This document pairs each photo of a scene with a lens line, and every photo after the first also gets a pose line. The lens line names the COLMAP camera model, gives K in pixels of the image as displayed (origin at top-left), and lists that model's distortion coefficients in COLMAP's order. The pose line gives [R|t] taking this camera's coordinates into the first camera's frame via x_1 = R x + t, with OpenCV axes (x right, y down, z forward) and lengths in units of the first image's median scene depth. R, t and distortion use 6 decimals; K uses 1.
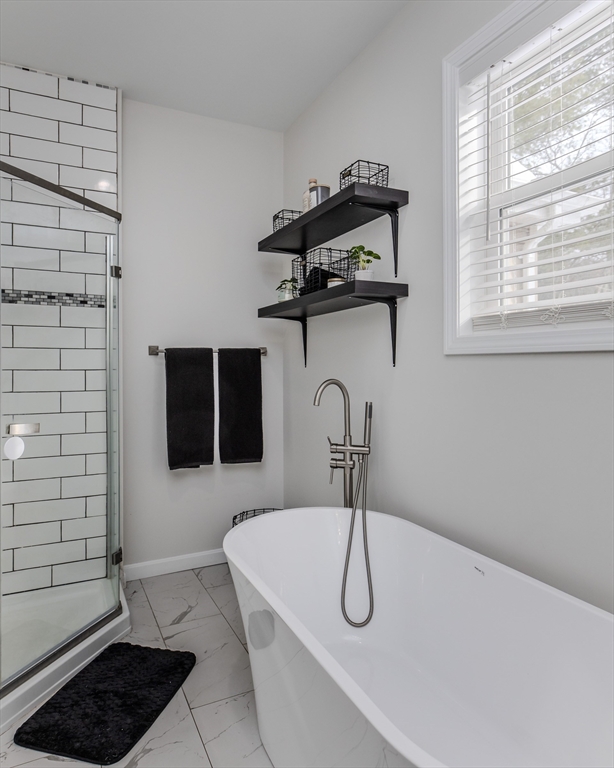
lens RADIAL K [[471.9, 0, 305.5], [0, 471.9, 369.7], [0, 0, 1]] dist [-0.006398, -0.002107]
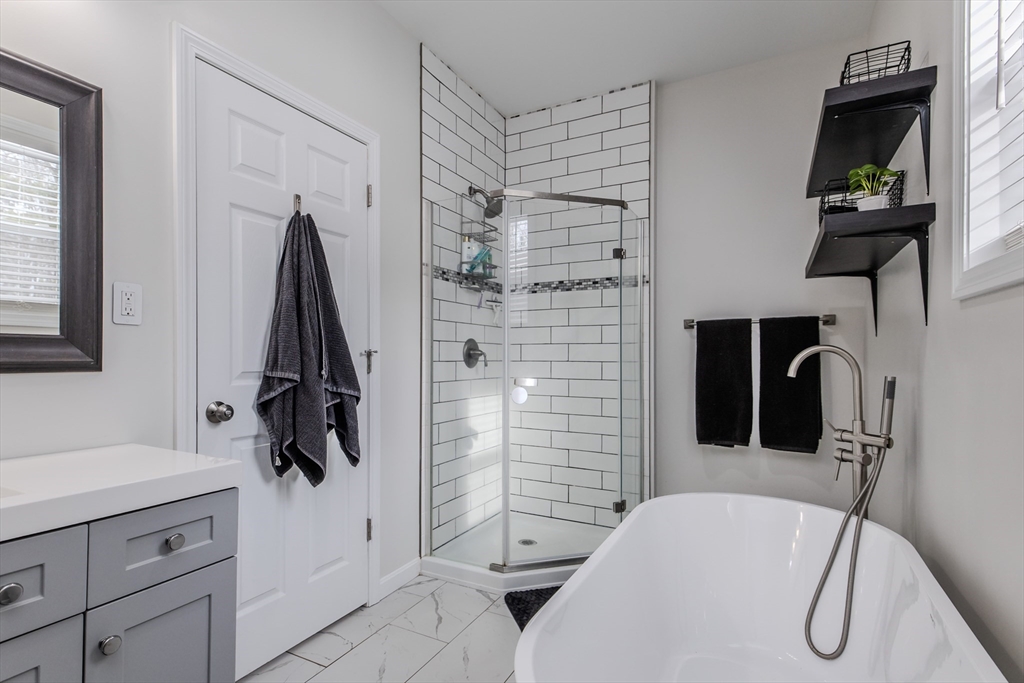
lens RADIAL K [[496.7, 0, 512.2], [0, 496.7, 356.3], [0, 0, 1]] dist [0.000772, -0.000082]
pose [[0.609819, 0.001728, -0.792539, 0.337247], [-0.002249, 0.999997, 0.000449, 0.033628], [0.792538, 0.001509, 0.609821, 0.064496]]
